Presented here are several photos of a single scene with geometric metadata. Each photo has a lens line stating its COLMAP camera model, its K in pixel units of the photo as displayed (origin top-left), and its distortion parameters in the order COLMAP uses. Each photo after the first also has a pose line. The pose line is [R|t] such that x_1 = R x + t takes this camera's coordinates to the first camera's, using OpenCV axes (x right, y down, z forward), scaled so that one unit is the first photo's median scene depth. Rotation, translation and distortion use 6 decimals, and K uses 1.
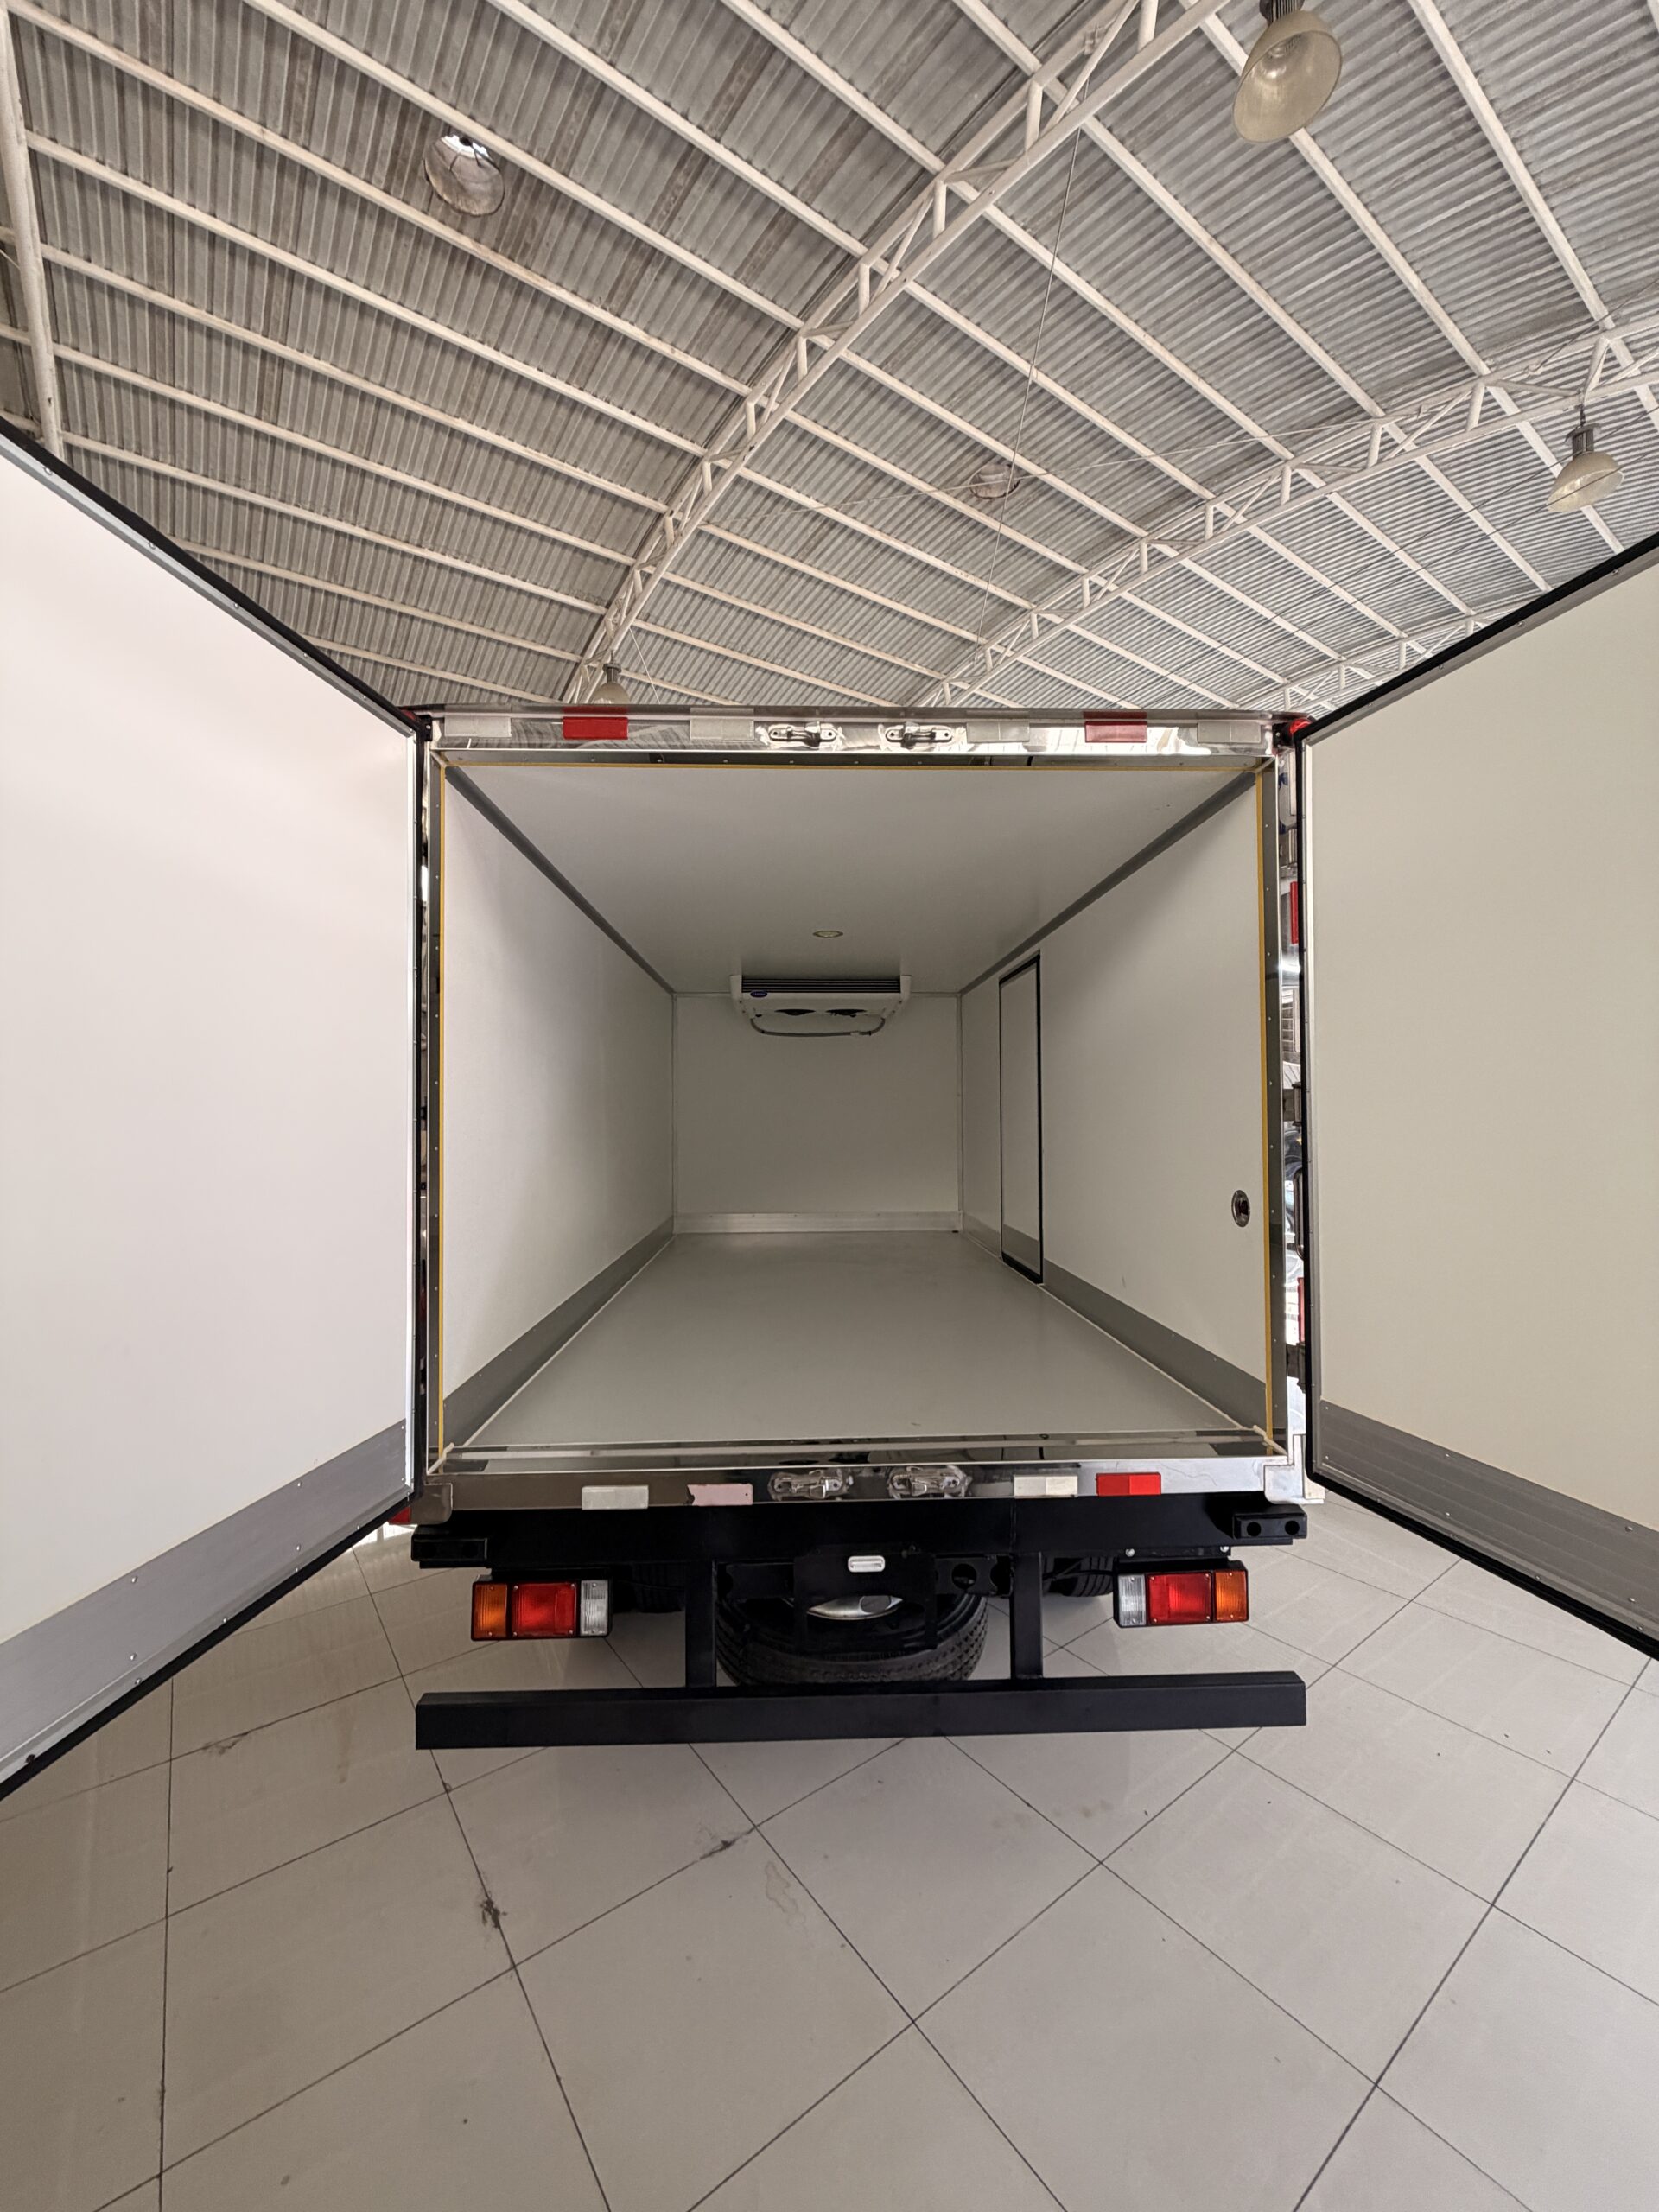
lens RADIAL K [[886.6, 0, 824.6], [0, 886.6, 1096.5], [0, 0, 1]] dist [0.000318, -0.000827]
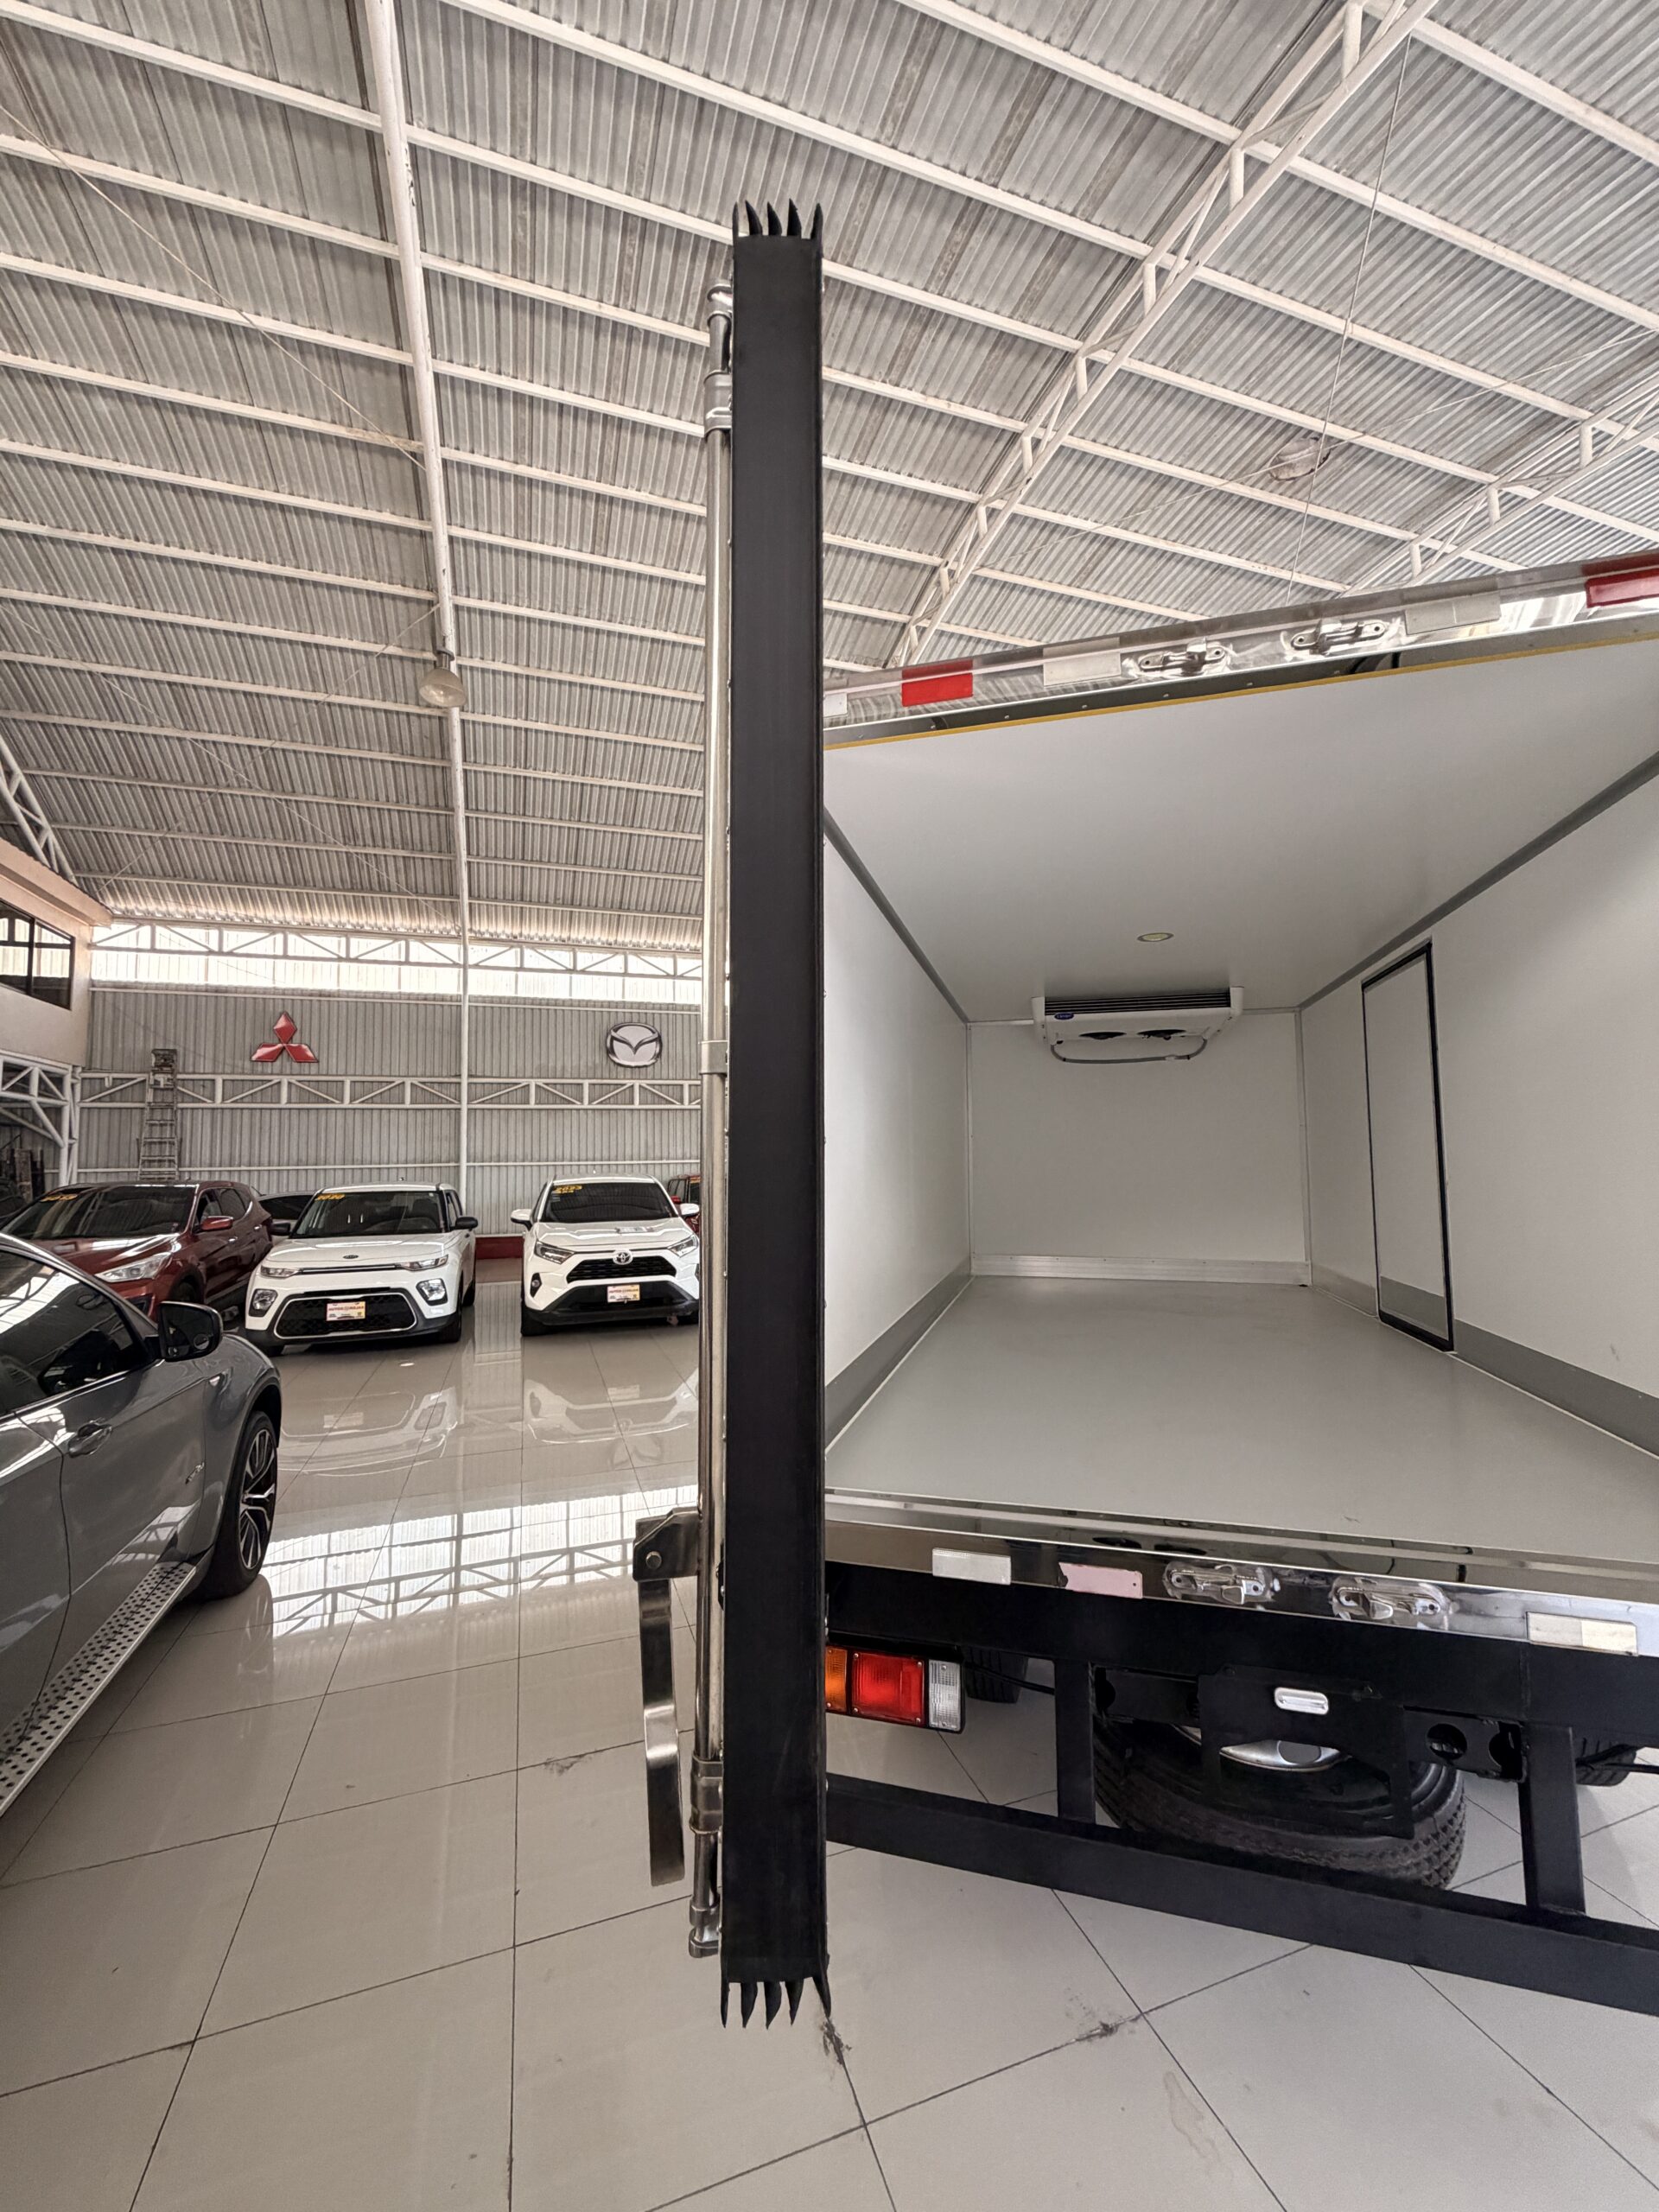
lens RADIAL K [[881.9, 0, 819.4], [0, 881.9, 1092.7], [0, 0, 1]] dist [-0.000103, -0.000078]
pose [[0.953946, -0.023111, -0.299086, -0.033561], [0.004853, 0.998086, -0.061648, 0.015297], [0.299939, 0.057357, 0.952233, 0.037826]]
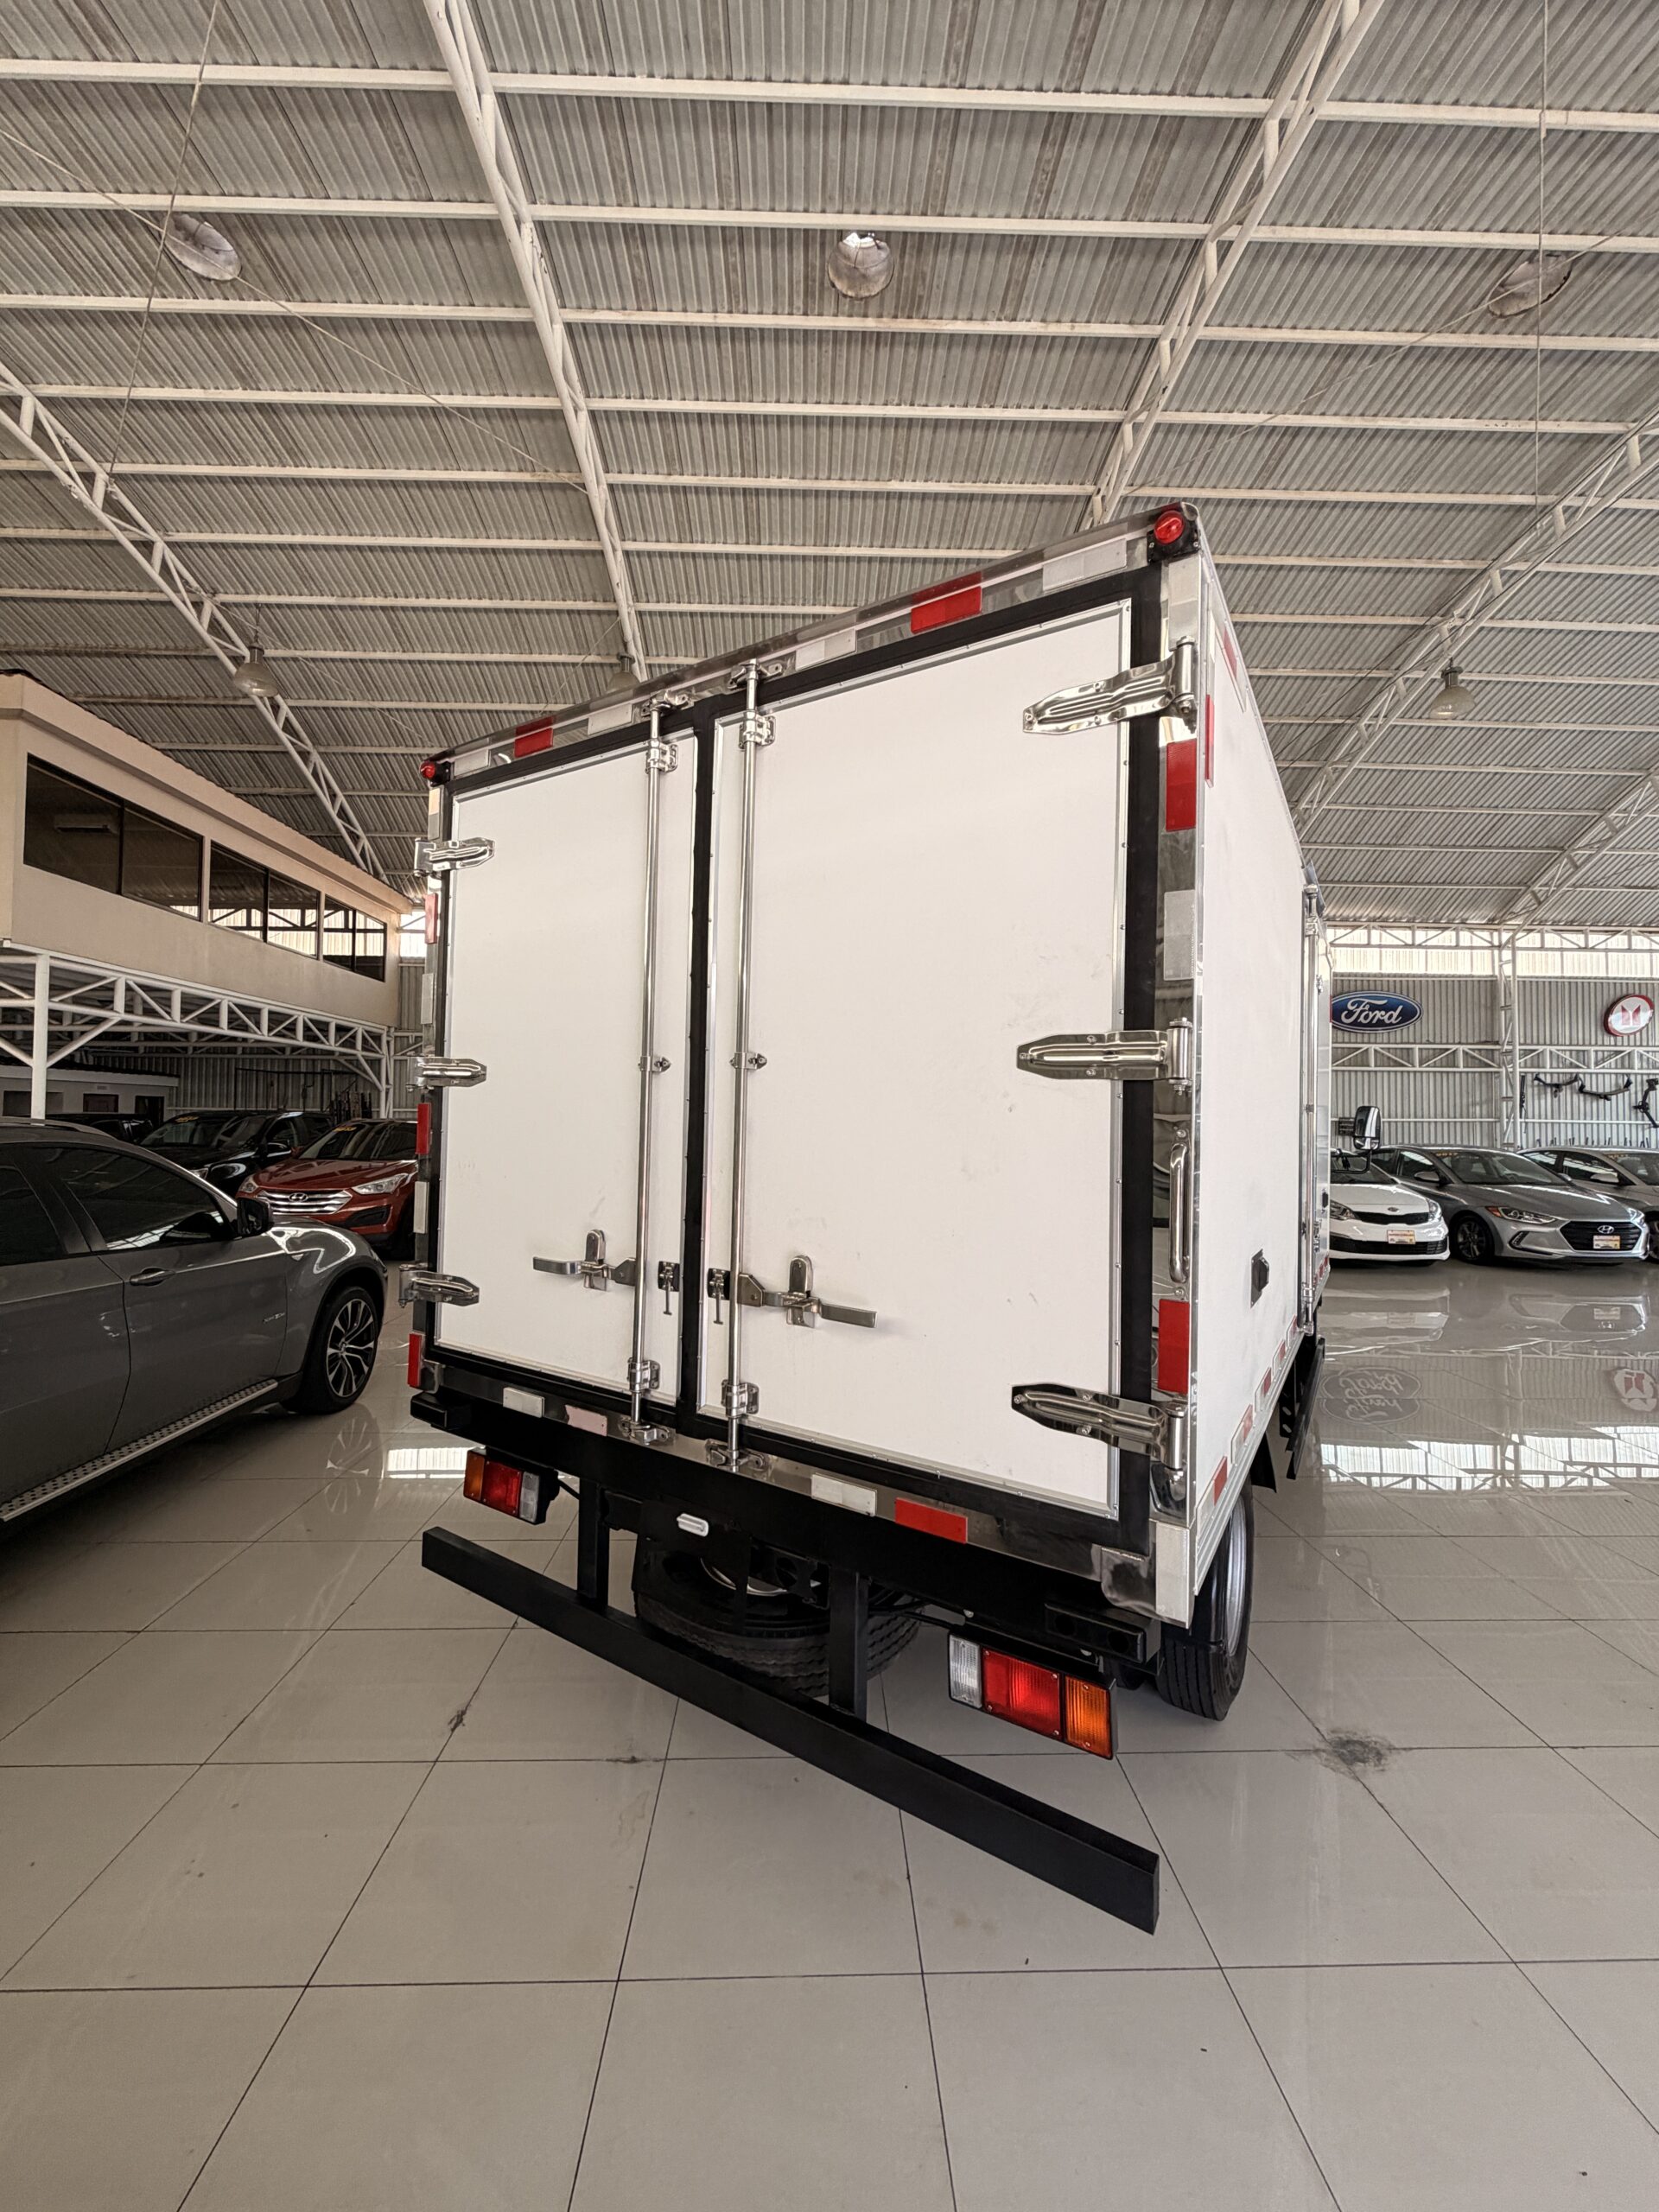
lens RADIAL K [[882.9, 0, 823.0], [0, 882.9, 1098.3], [0, 0, 1]] dist [0.001367, -0.000419]
pose [[0.820254, 0.012960, -0.571853, 0.202496], [-0.016769, 0.999858, -0.001393, 0.010872], [0.571754, 0.010732, 0.820355, 0.070419]]
